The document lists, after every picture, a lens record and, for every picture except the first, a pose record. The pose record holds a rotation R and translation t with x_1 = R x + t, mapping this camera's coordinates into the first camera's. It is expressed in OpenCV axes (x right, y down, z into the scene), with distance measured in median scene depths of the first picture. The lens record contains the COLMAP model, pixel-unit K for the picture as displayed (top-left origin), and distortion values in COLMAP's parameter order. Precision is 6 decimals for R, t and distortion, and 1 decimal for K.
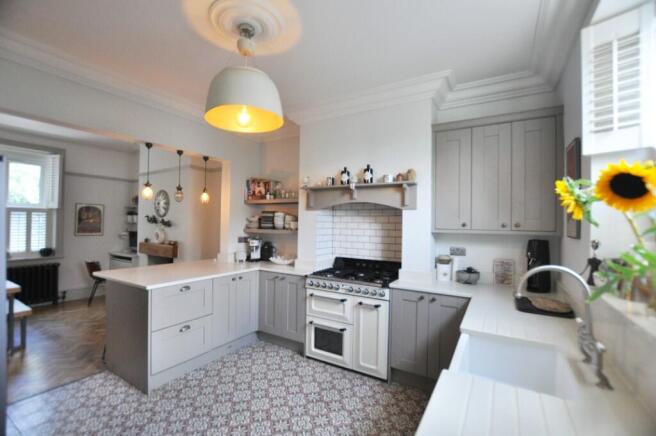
lens RADIAL K [[285.9, 0, 327.2], [0, 285.9, 220.2], [0, 0, 1]] dist [-0.015993, -0.000419]
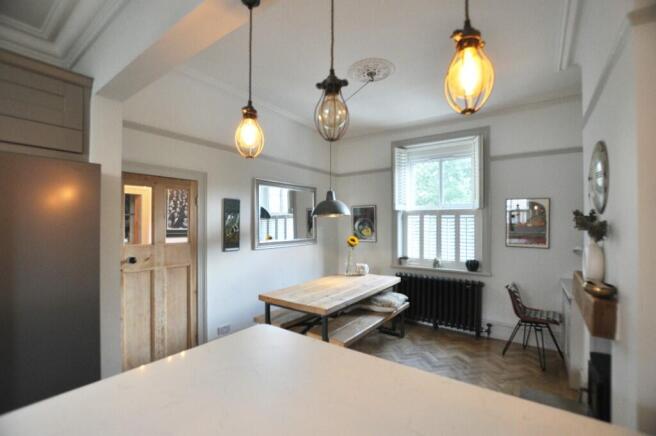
lens RADIAL K [[285.9, 0, 327.7], [0, 285.9, 222.7], [0, 0, 1]] dist [-0.015993, -0.000419]
pose [[-0.076364, -0.012638, -0.997000, -0.182995], [0.009744, 0.999862, -0.013421, 0.002727], [0.997032, -0.010740, -0.076231, 0.654121]]
